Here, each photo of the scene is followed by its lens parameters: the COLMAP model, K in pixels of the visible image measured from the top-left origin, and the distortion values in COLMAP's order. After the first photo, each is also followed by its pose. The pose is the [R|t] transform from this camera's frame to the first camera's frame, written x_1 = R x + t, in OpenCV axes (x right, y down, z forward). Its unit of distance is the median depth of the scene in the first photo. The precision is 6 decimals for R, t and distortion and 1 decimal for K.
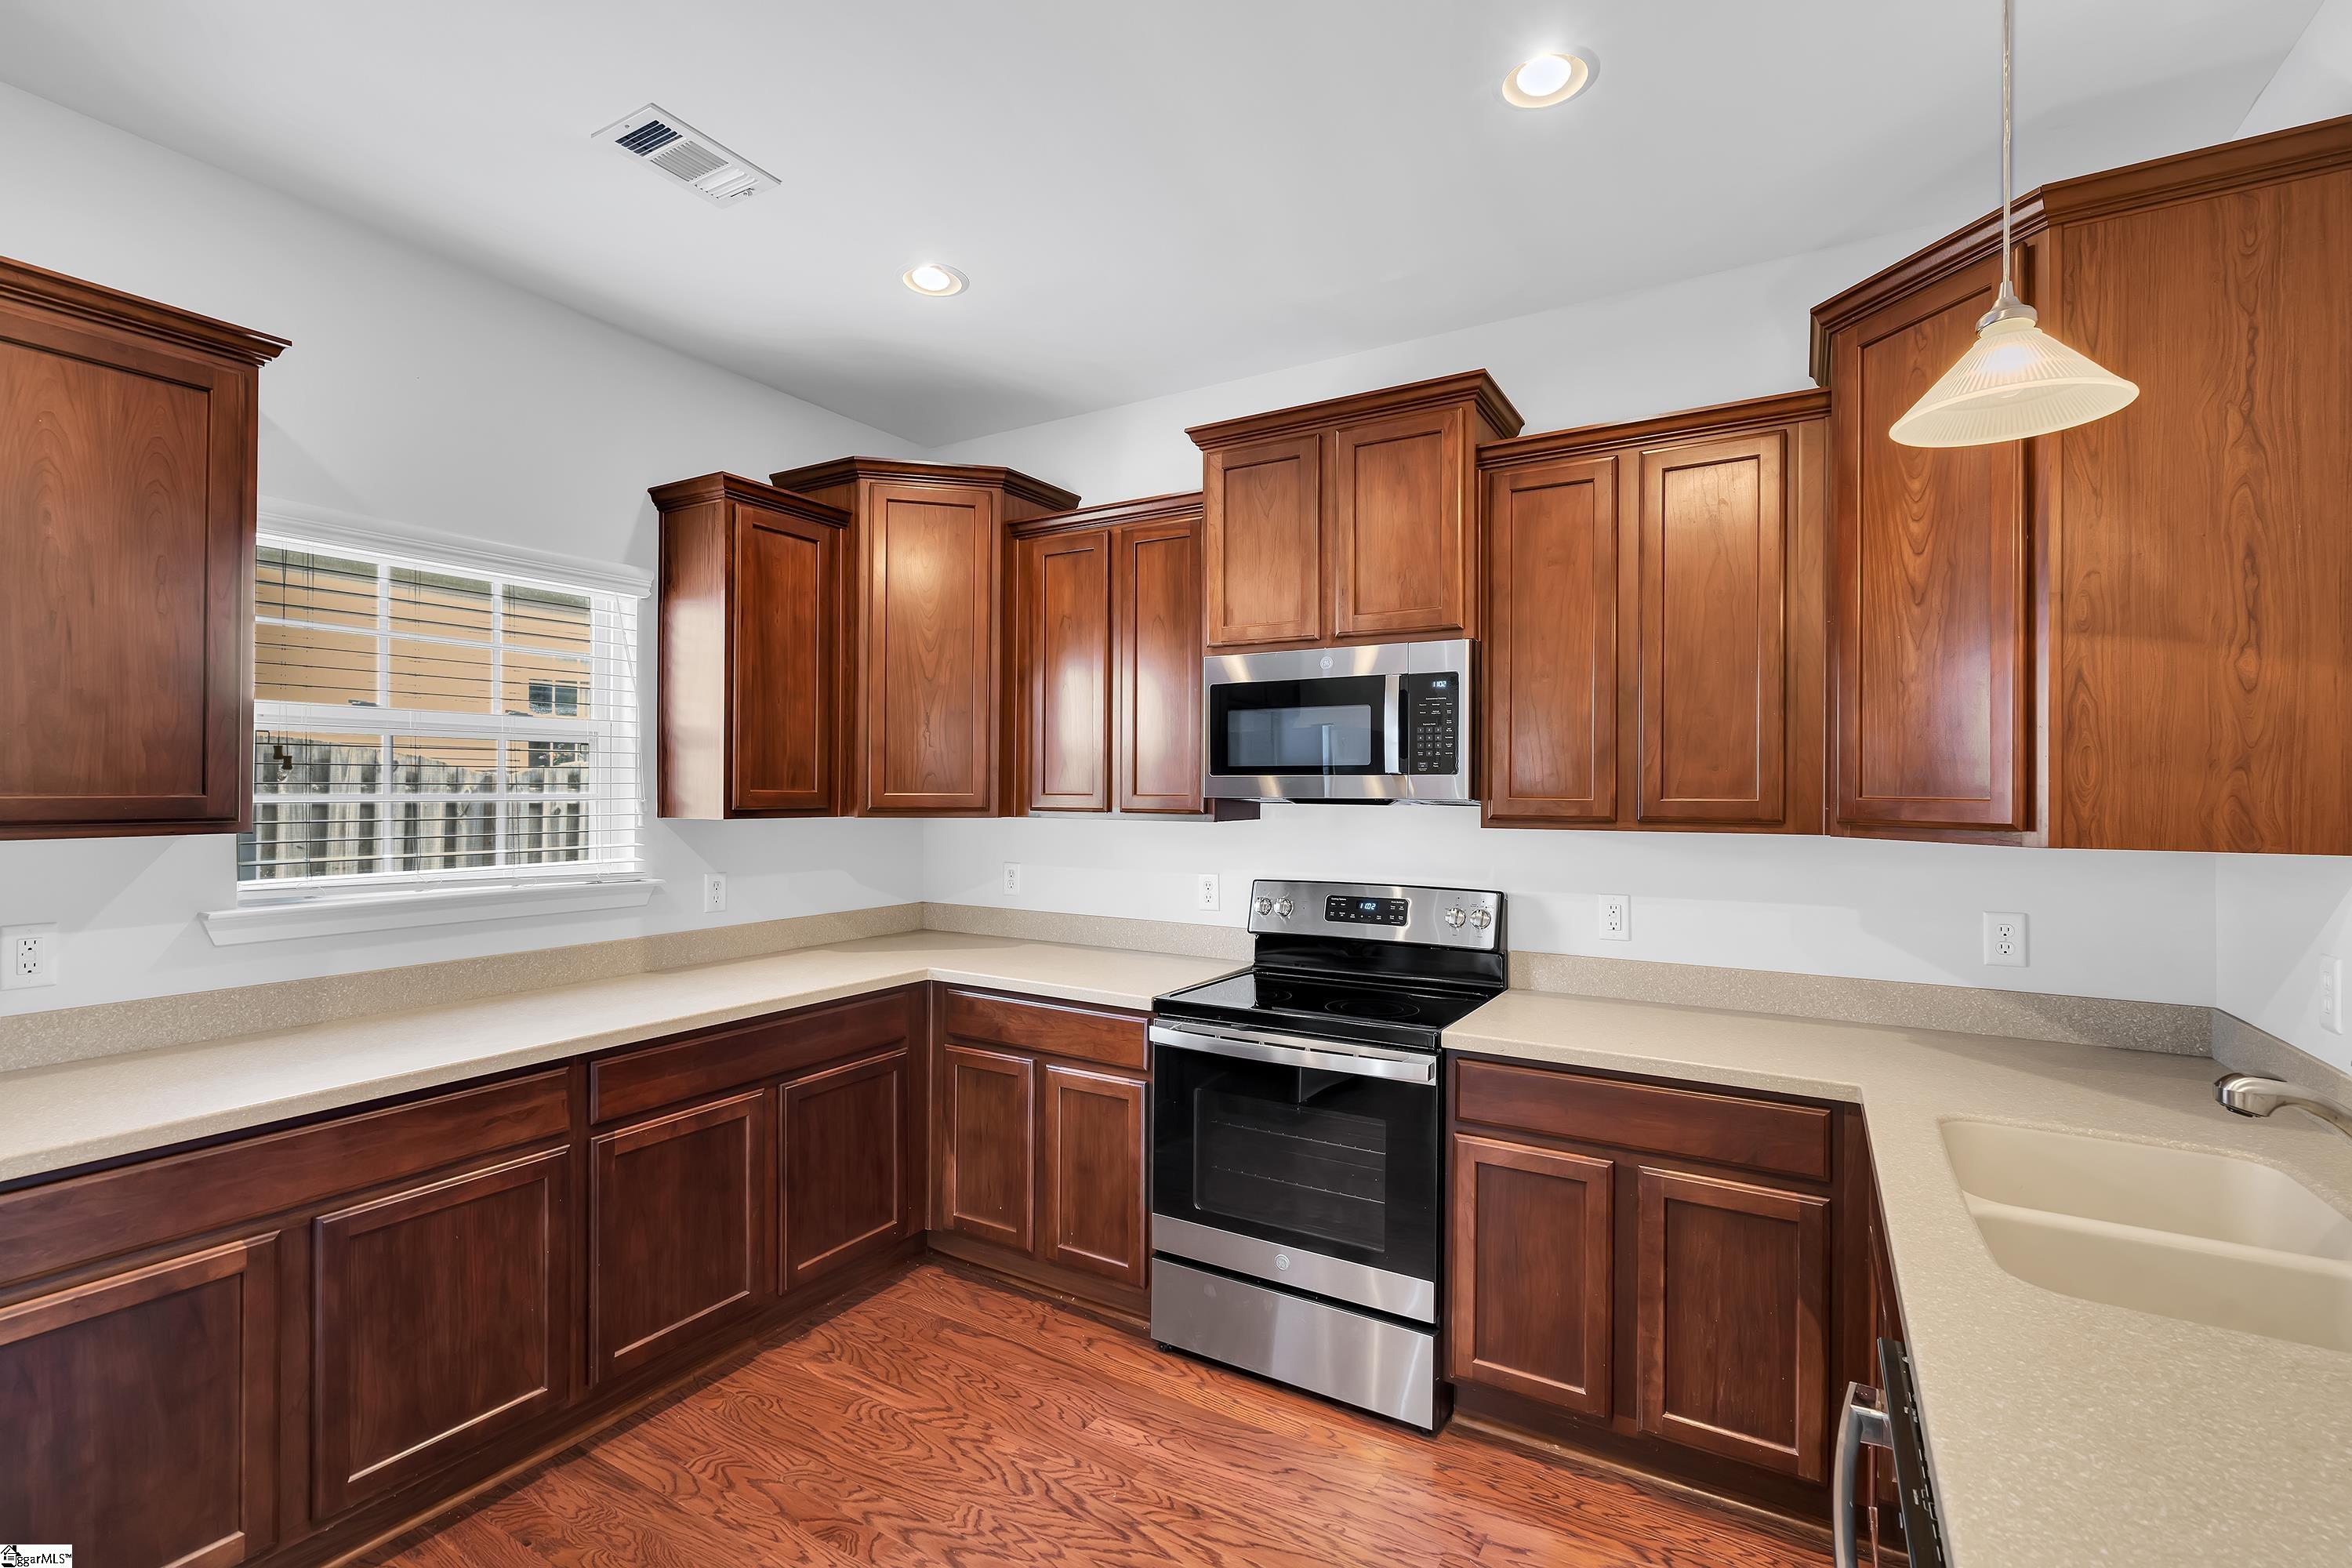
lens RADIAL K [[1045.3, 0, 1173.6], [0, 1045.3, 786.6], [0, 0, 1]] dist [-0.004389, 0.000957]
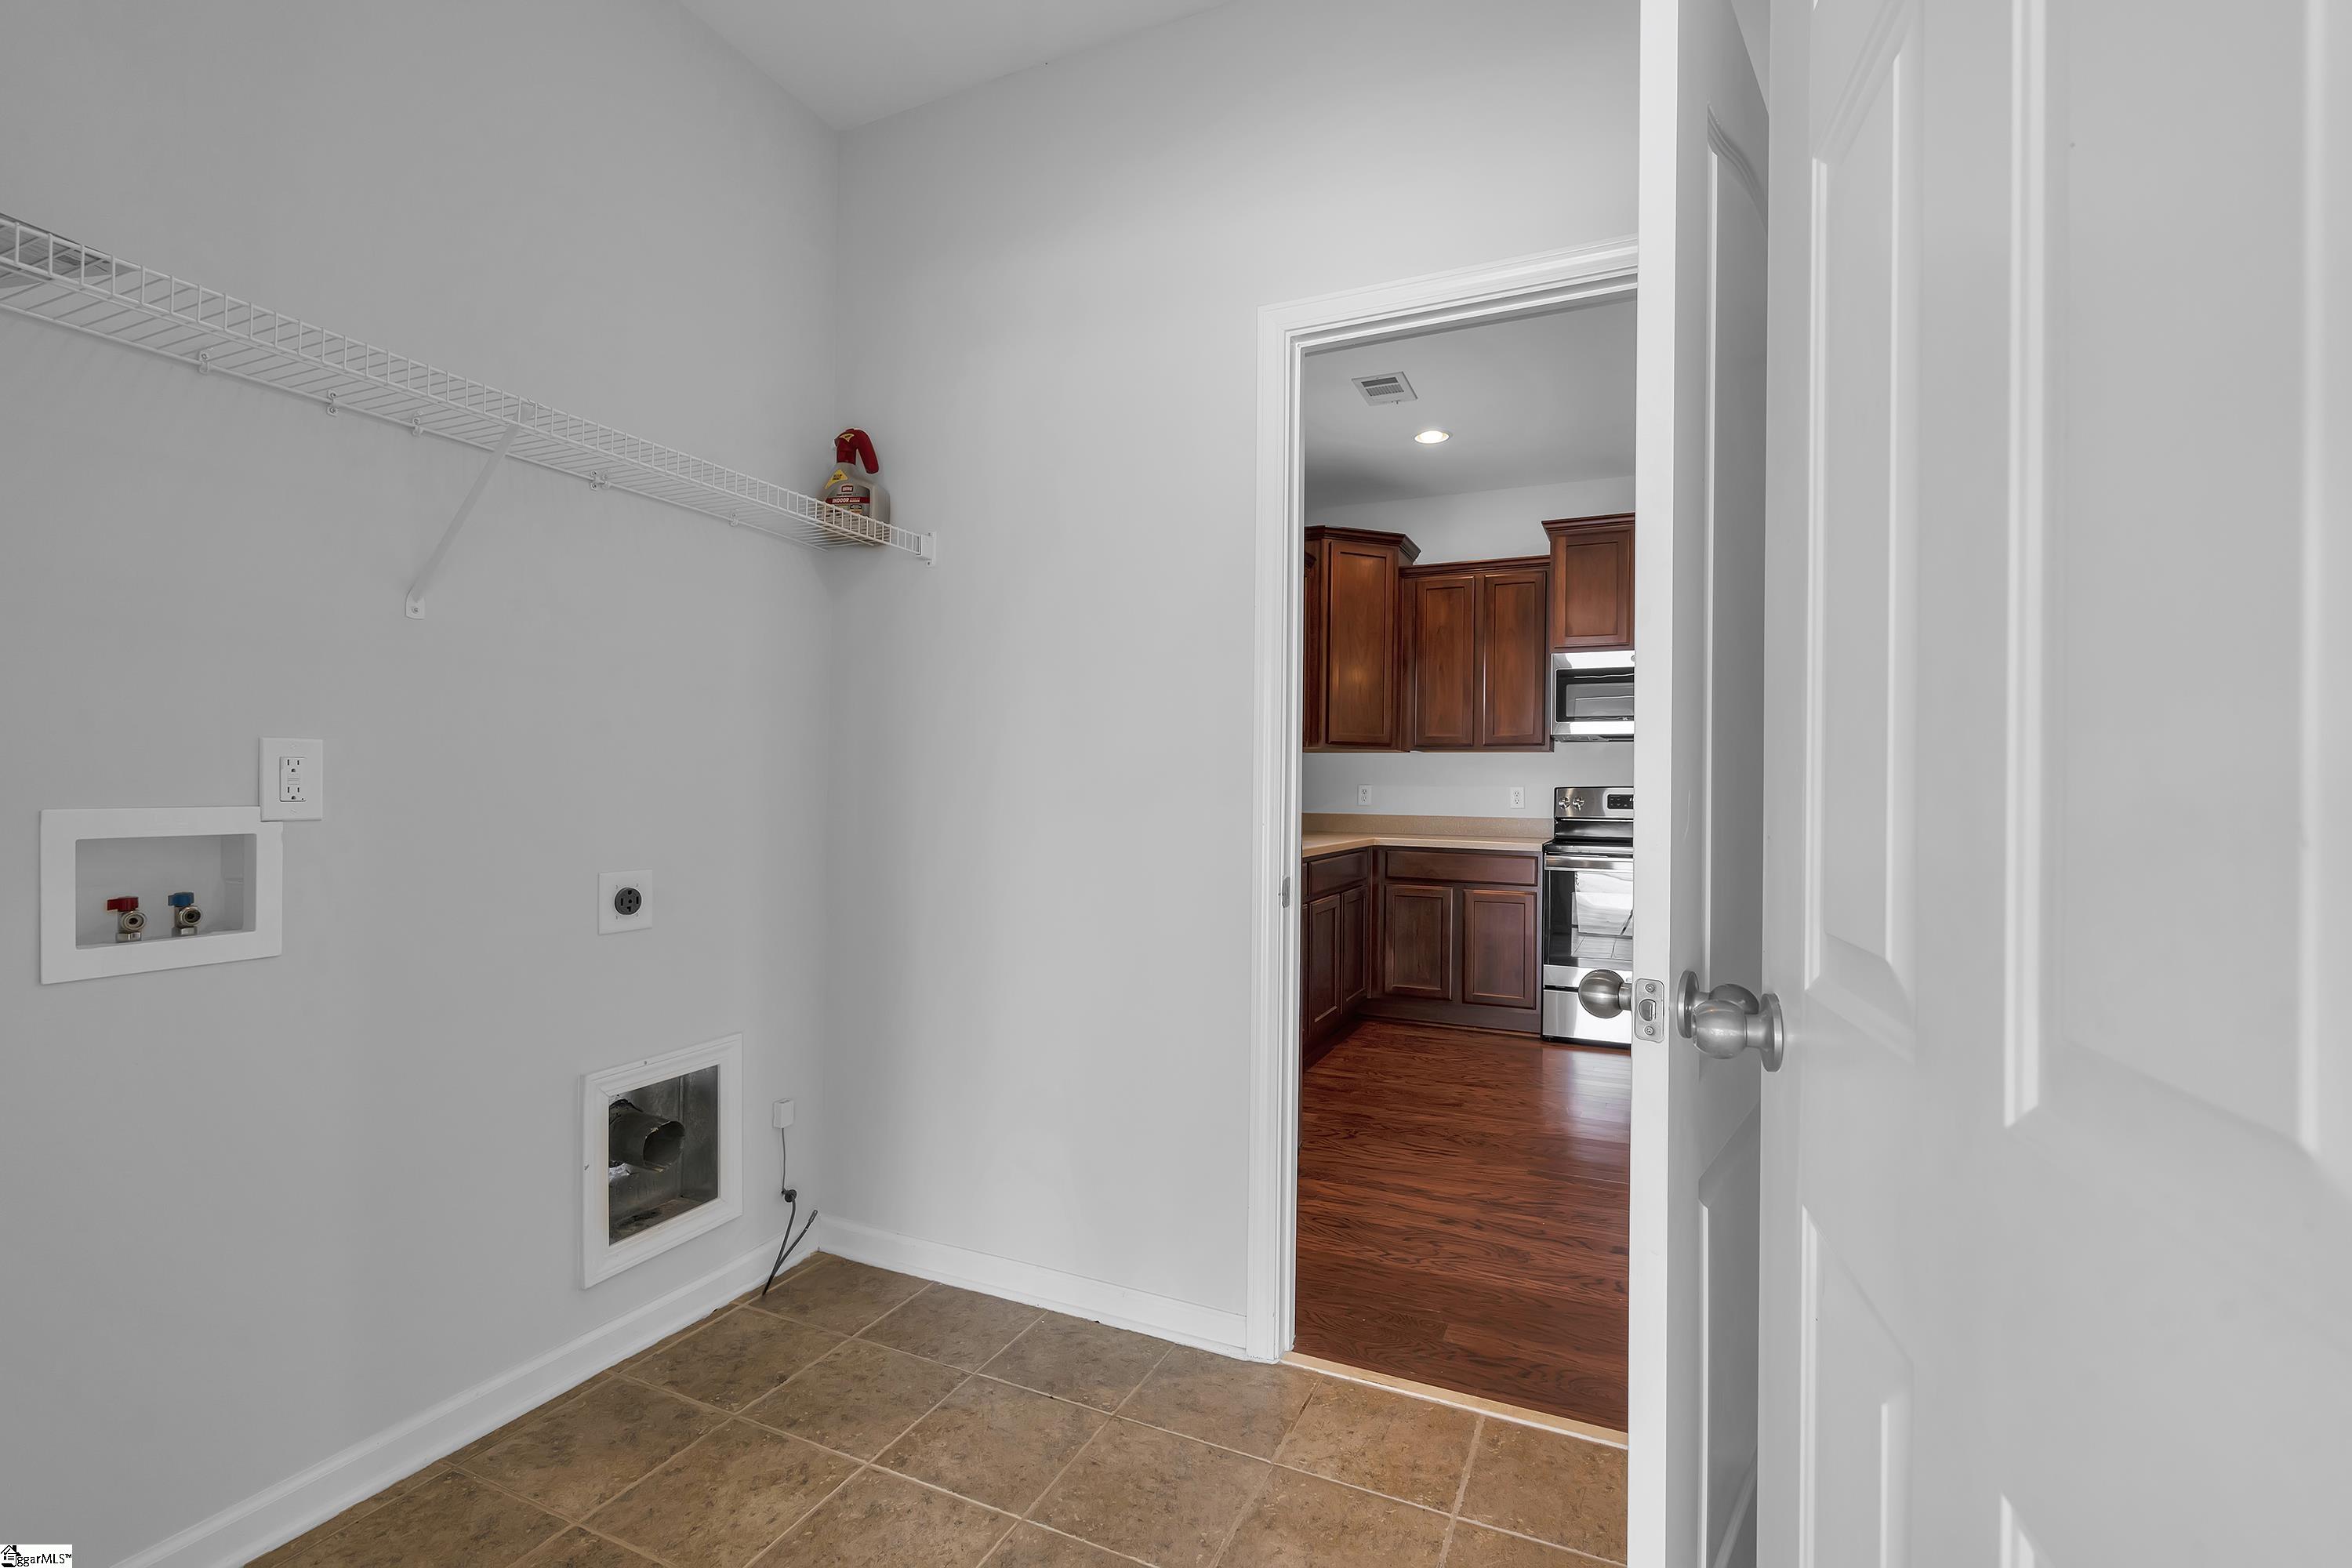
lens RADIAL K [[1045.1, 0, 1178.7], [0, 1045.1, 791.0], [0, 0, 1]] dist [-0.003220, 0.001207]
pose [[0.994211, 0.004669, 0.107343, -0.861802], [-0.005815, 0.999929, 0.010370, 0.099031], [-0.107287, -0.010934, 0.994168, -0.731084]]
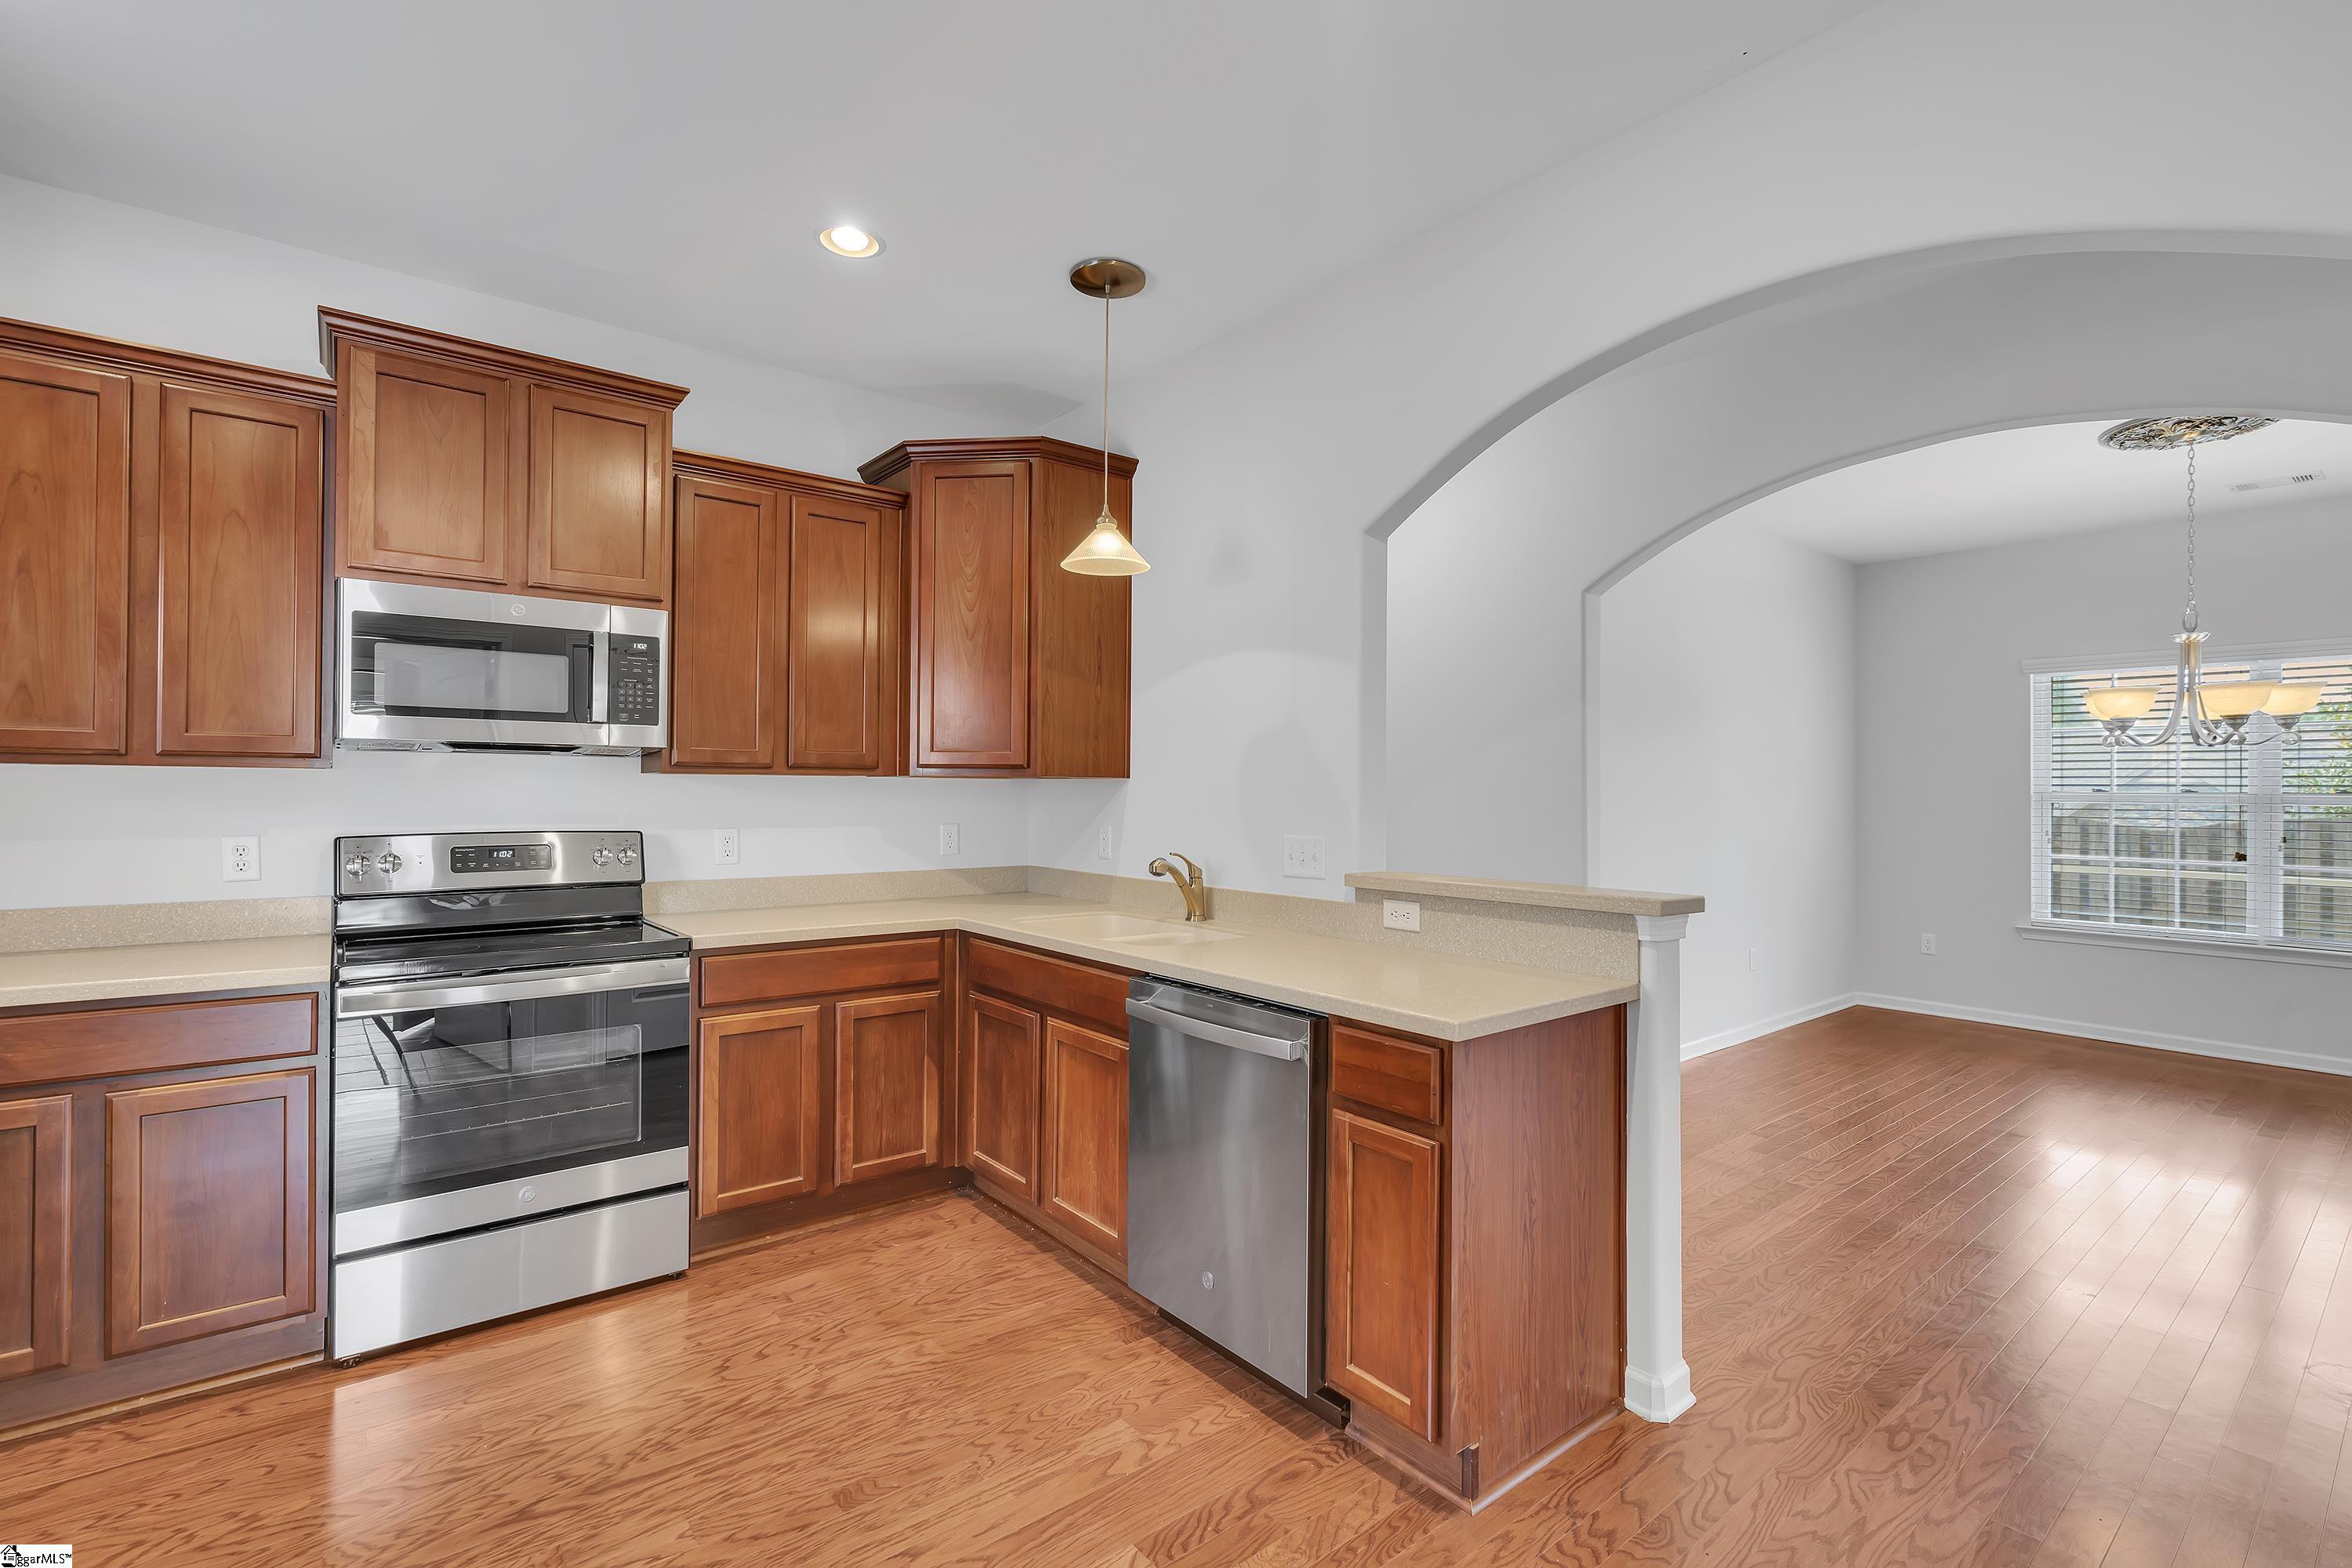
lens RADIAL K [[1045.3, 0, 1163.4], [0, 1045.3, 782.3], [0, 0, 1]] dist [-0.004389, 0.000957]
pose [[0.357038, 0.004726, 0.934078, -0.601704], [-0.008350, 0.999963, -0.001867, 0.047827], [-0.934053, -0.007133, 0.357064, 0.056146]]
